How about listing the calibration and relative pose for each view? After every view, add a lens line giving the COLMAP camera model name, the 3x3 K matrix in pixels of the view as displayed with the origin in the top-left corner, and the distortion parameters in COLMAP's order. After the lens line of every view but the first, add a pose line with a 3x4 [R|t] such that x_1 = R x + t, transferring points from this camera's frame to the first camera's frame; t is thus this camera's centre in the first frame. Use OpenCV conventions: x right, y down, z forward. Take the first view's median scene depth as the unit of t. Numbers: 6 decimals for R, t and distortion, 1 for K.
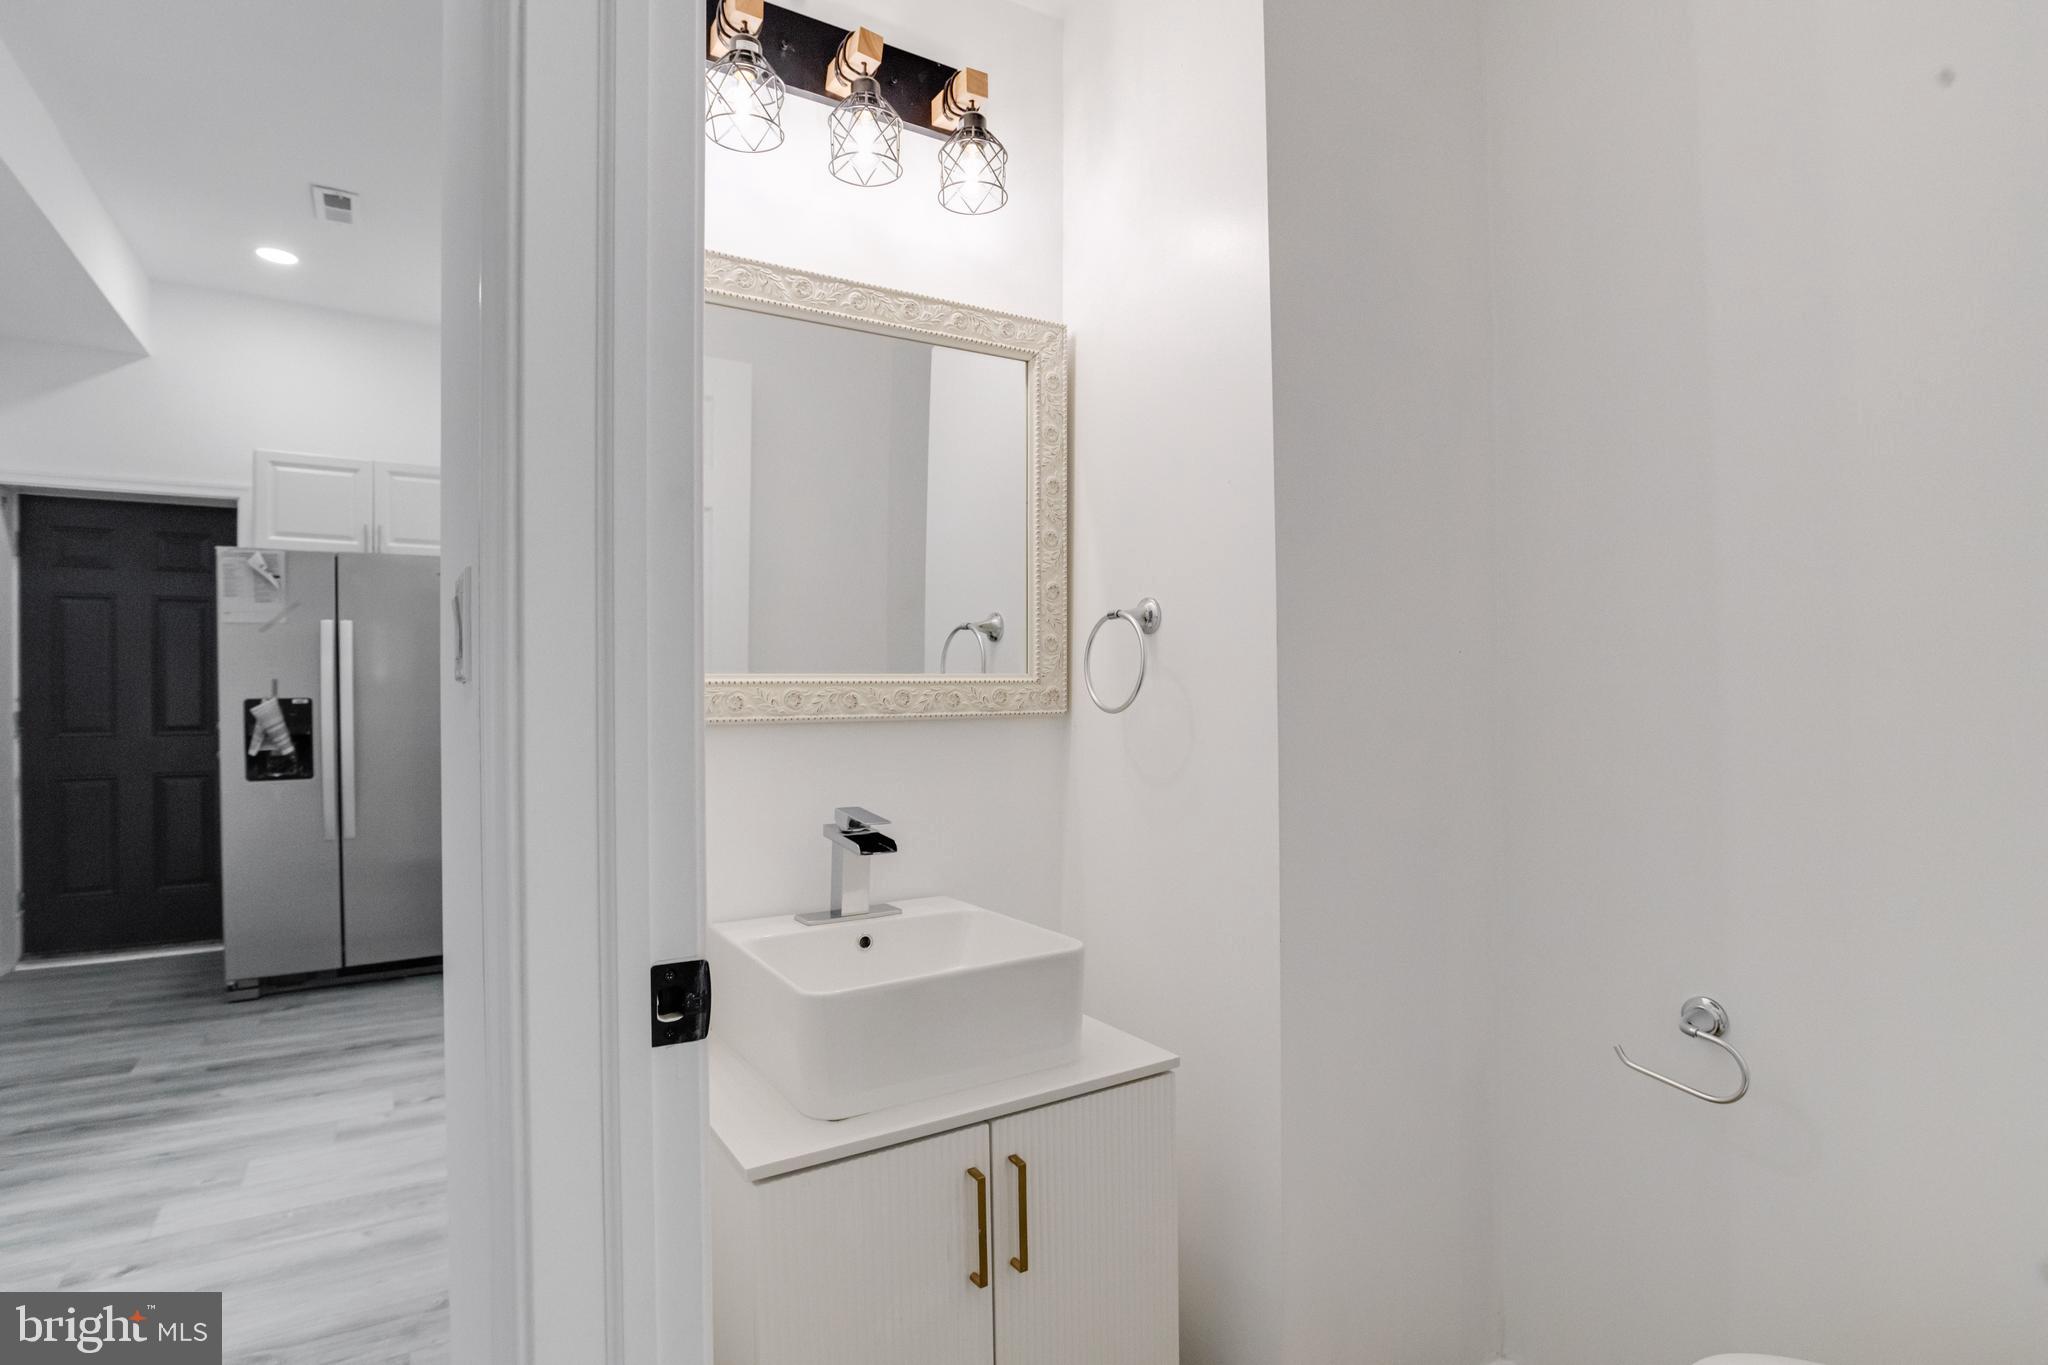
lens RADIAL K [[1028.2, 0, 1019.9], [0, 1028.2, 689.1], [0, 0, 1]] dist [-0.047467, 0.014541]
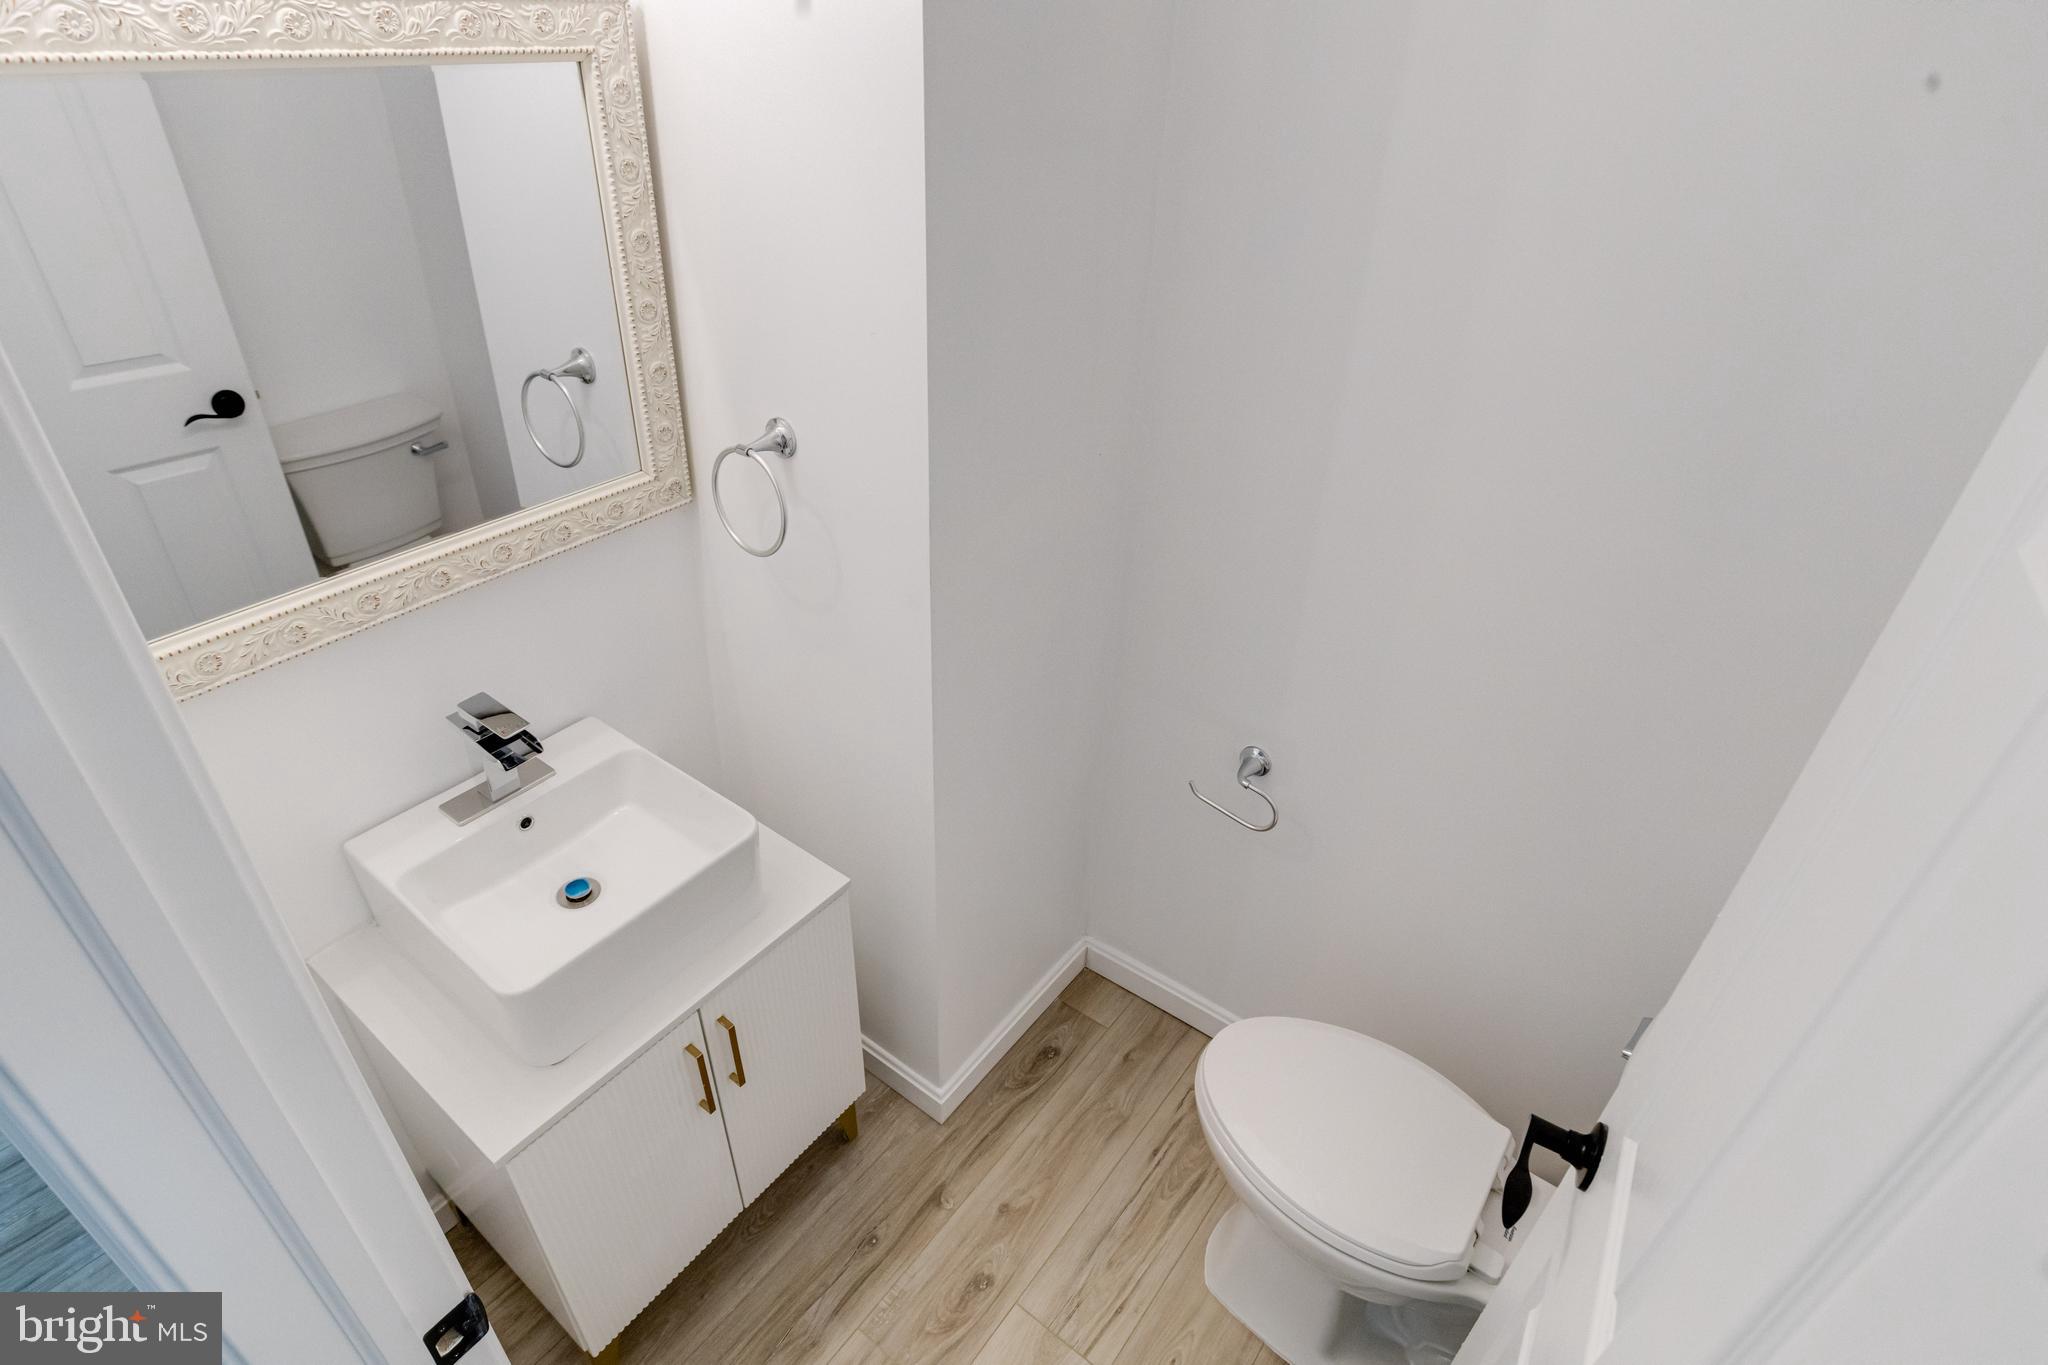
lens RADIAL K [[1028.2, 0, 1027.5], [0, 1028.2, 664.7], [0, 0, 1]] dist [-0.047467, 0.014541]
pose [[0.931579, -0.158465, 0.327183, 0.002528], [-0.051376, 0.833576, 0.550010, -0.403418], [-0.359890, -0.529187, 0.768401, 0.135227]]
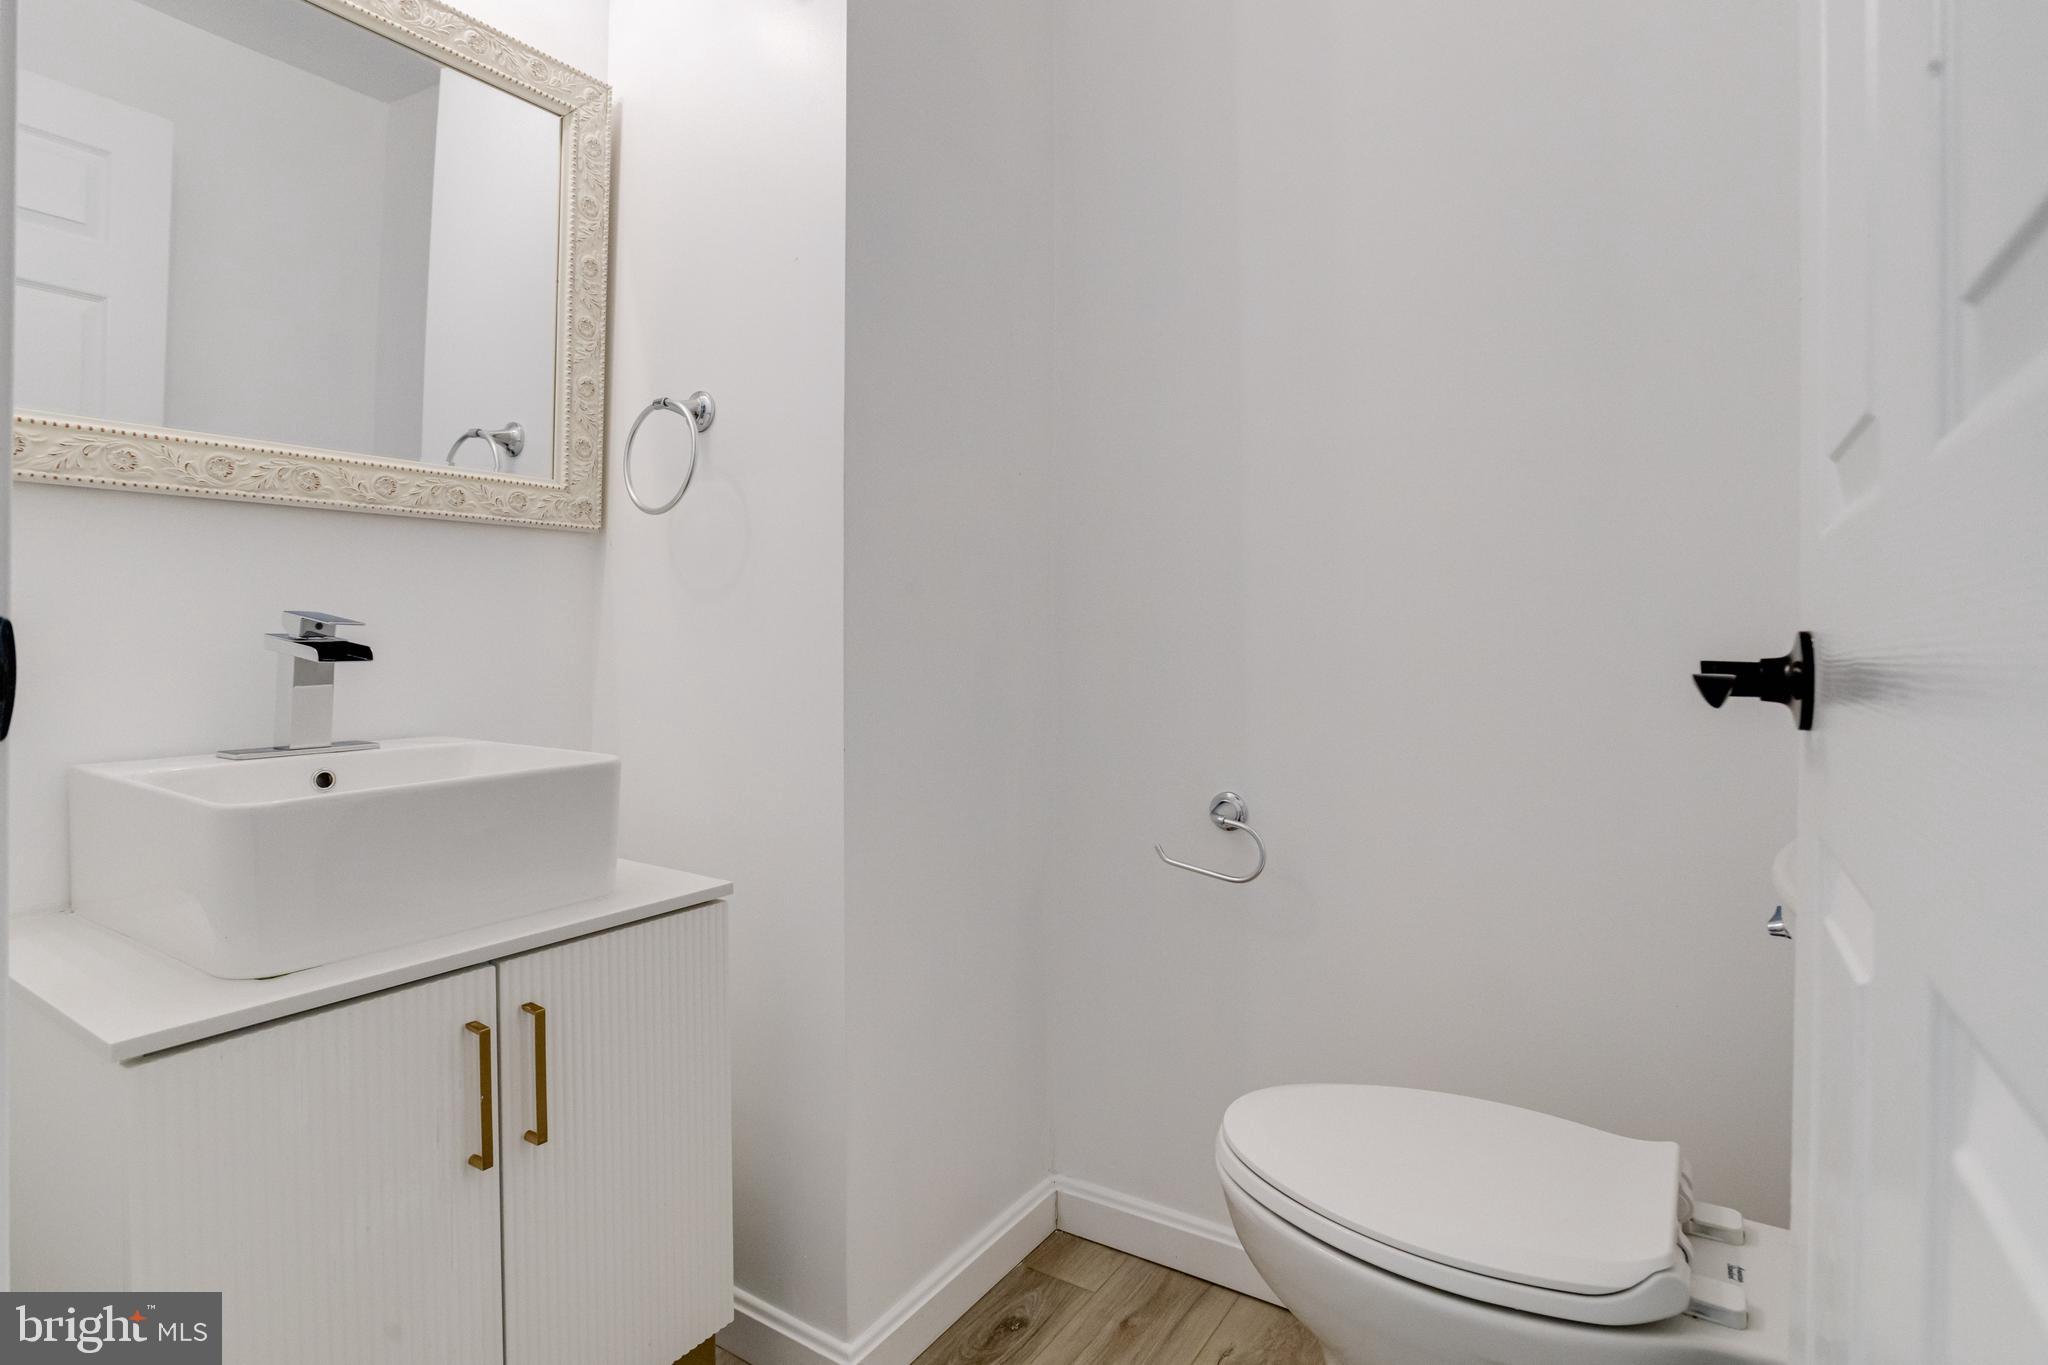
lens RADIAL K [[1028.2, 0, 1012.8], [0, 1028.2, 642.4], [0, 0, 1]] dist [-0.047467, 0.014541]
pose [[0.908452, 0.012143, 0.417813, 0.002803], [-0.016817, 0.999830, 0.007506, 0.116121], [-0.417651, -0.013845, 0.908502, 0.075900]]
